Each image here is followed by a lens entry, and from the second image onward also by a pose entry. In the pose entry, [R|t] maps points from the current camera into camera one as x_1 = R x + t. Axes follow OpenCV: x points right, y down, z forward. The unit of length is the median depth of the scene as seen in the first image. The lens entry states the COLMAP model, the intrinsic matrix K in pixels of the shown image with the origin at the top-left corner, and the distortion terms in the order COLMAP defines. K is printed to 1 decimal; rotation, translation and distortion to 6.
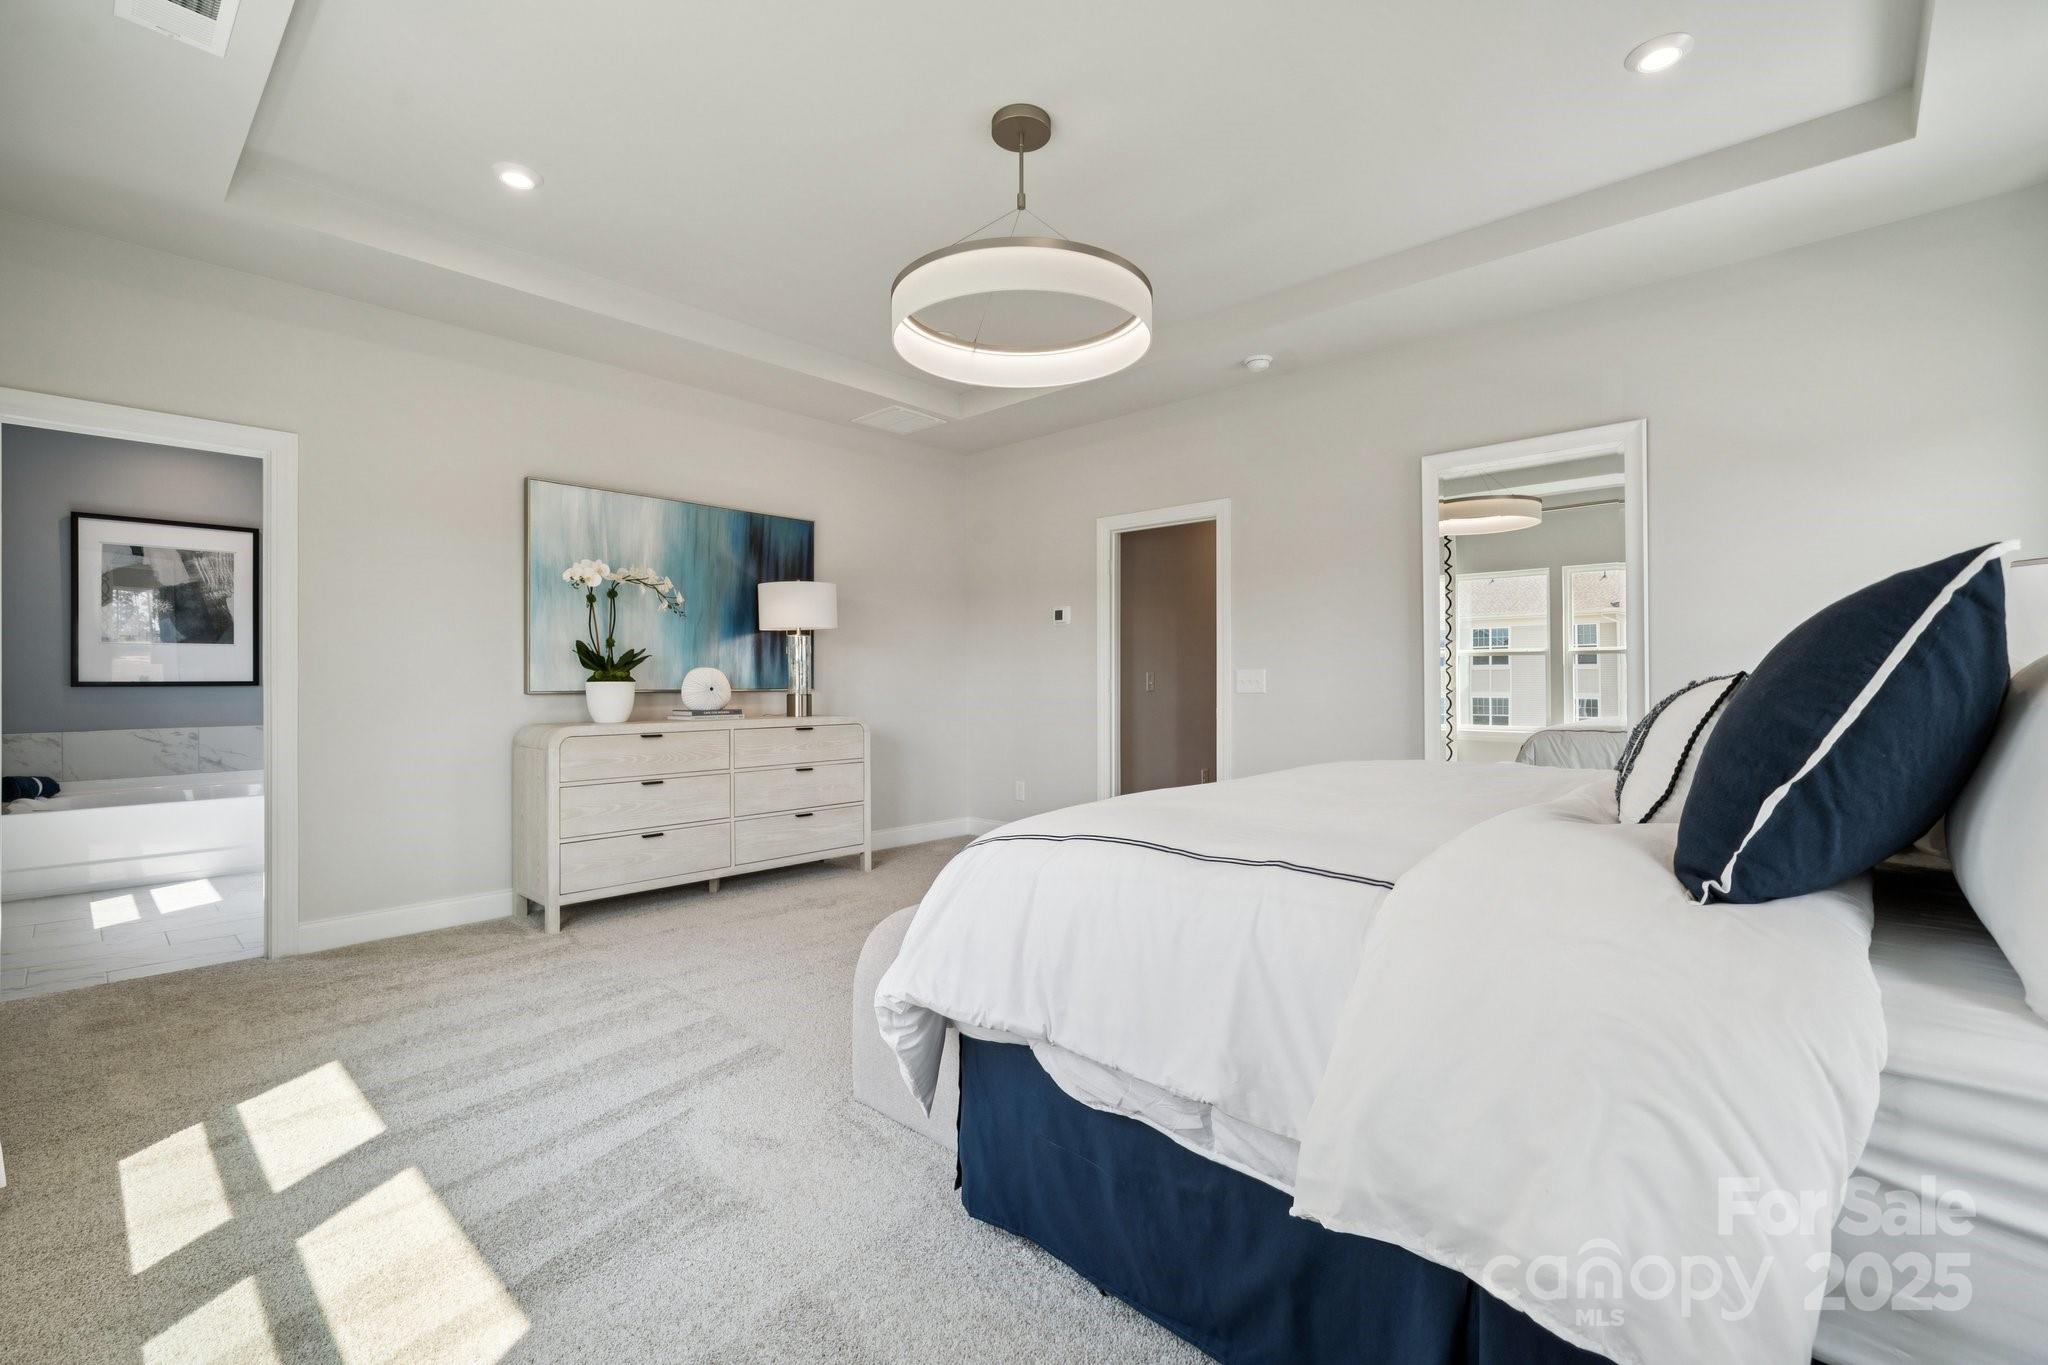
lens RADIAL K [[851.6, 0, 1013.2], [0, 851.6, 676.3], [0, 0, 1]] dist [-0.001293, -0.000097]
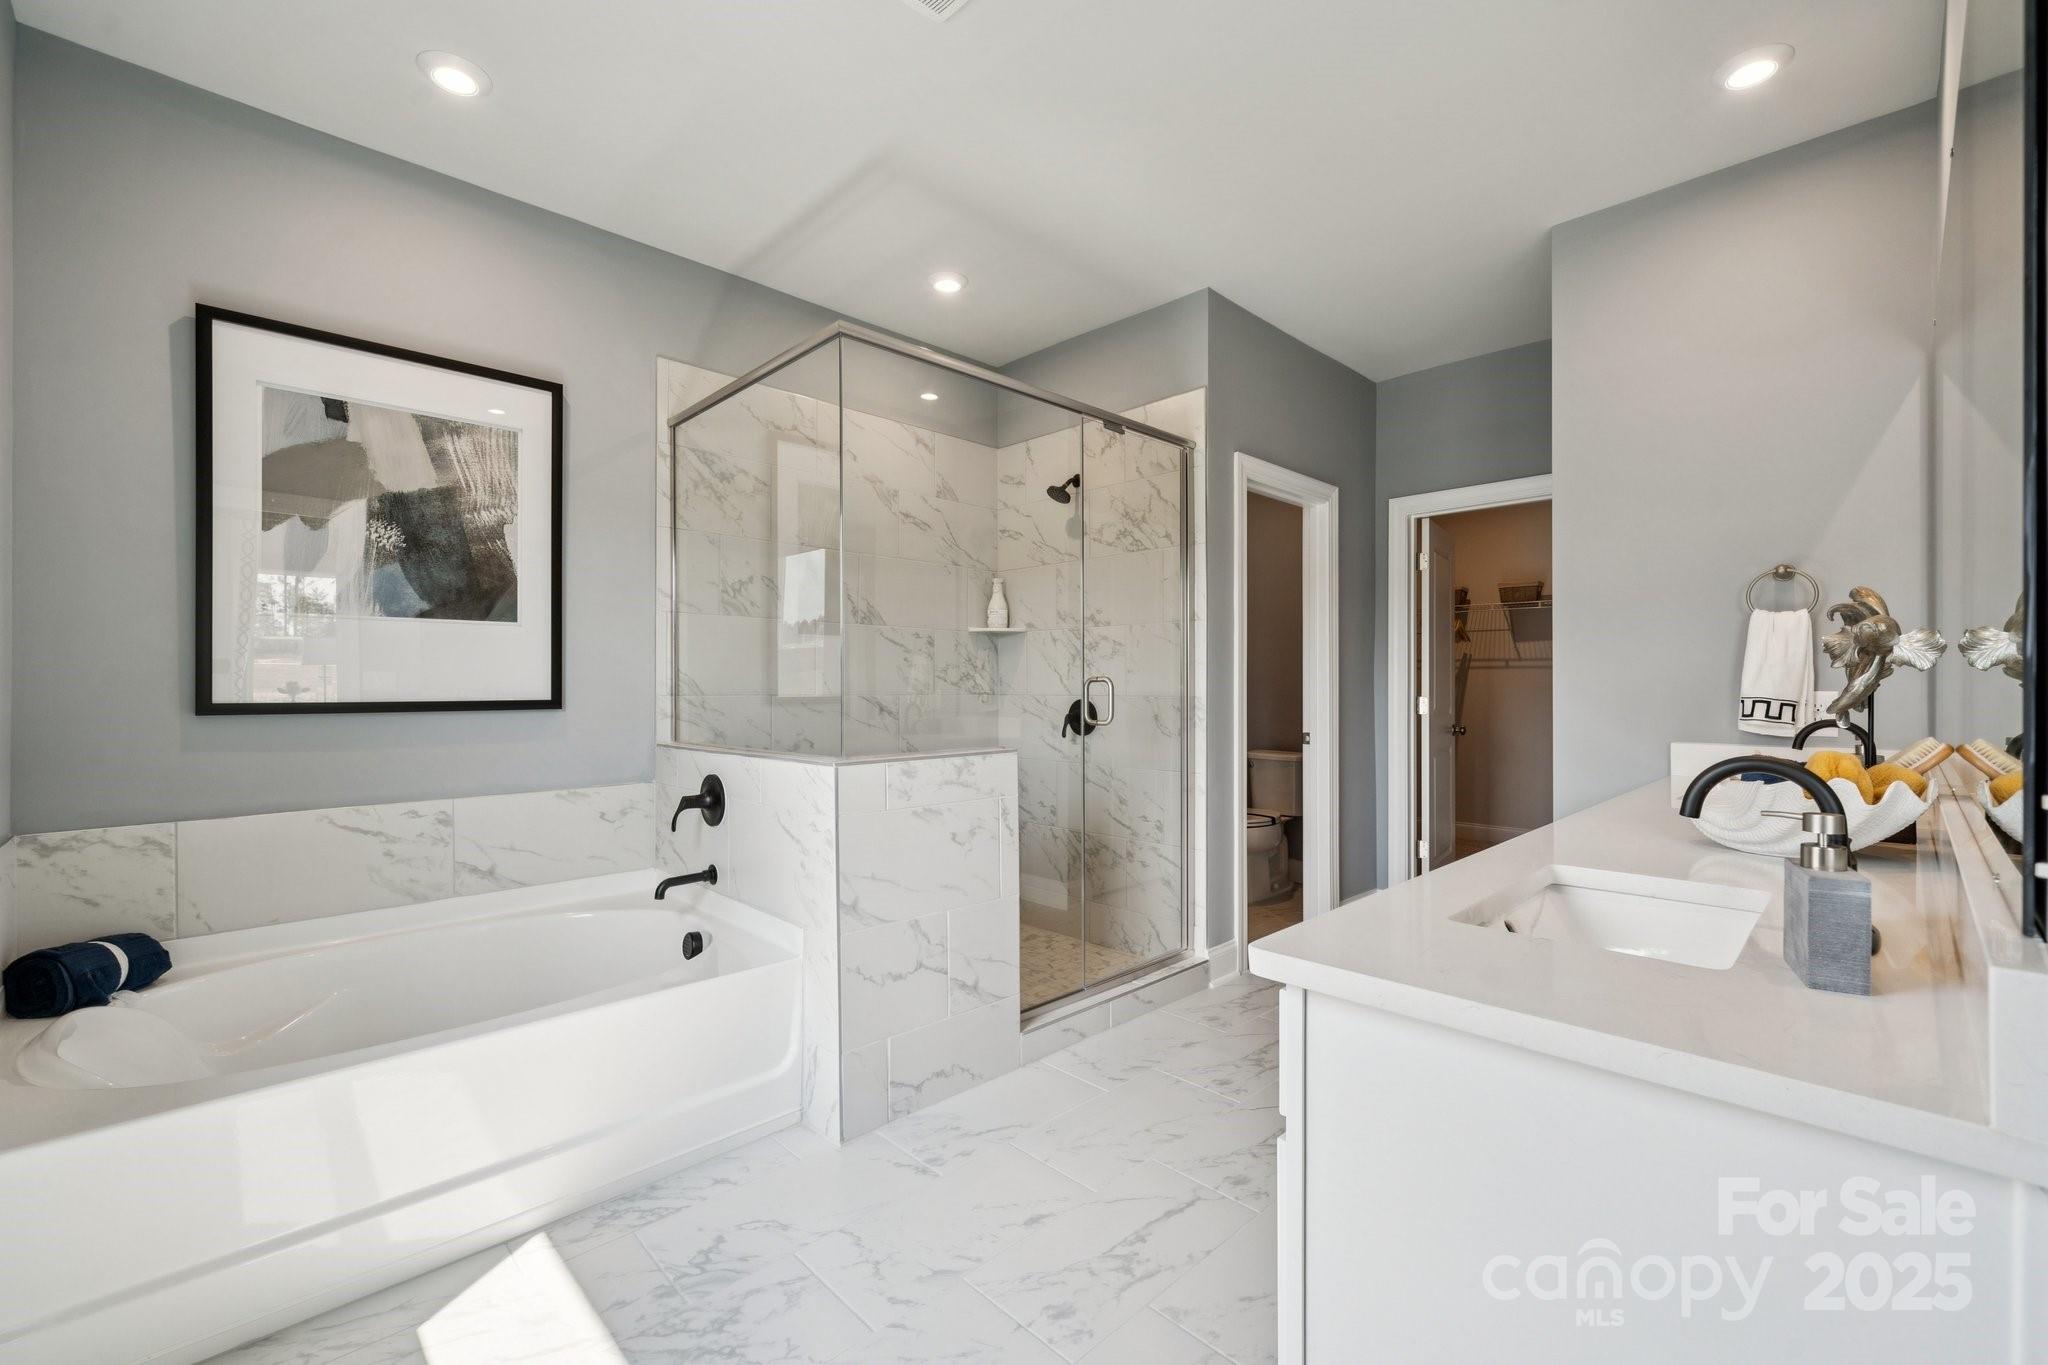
lens RADIAL K [[851.6, 0, 1034.9], [0, 851.6, 691.3], [0, 0, 1]] dist [-0.001293, -0.000097]
pose [[0.997911, -0.004322, -0.064452, -0.613229], [0.004013, 0.999980, -0.004930, 0.004434], [0.064472, 0.004661, 0.997909, 0.558144]]
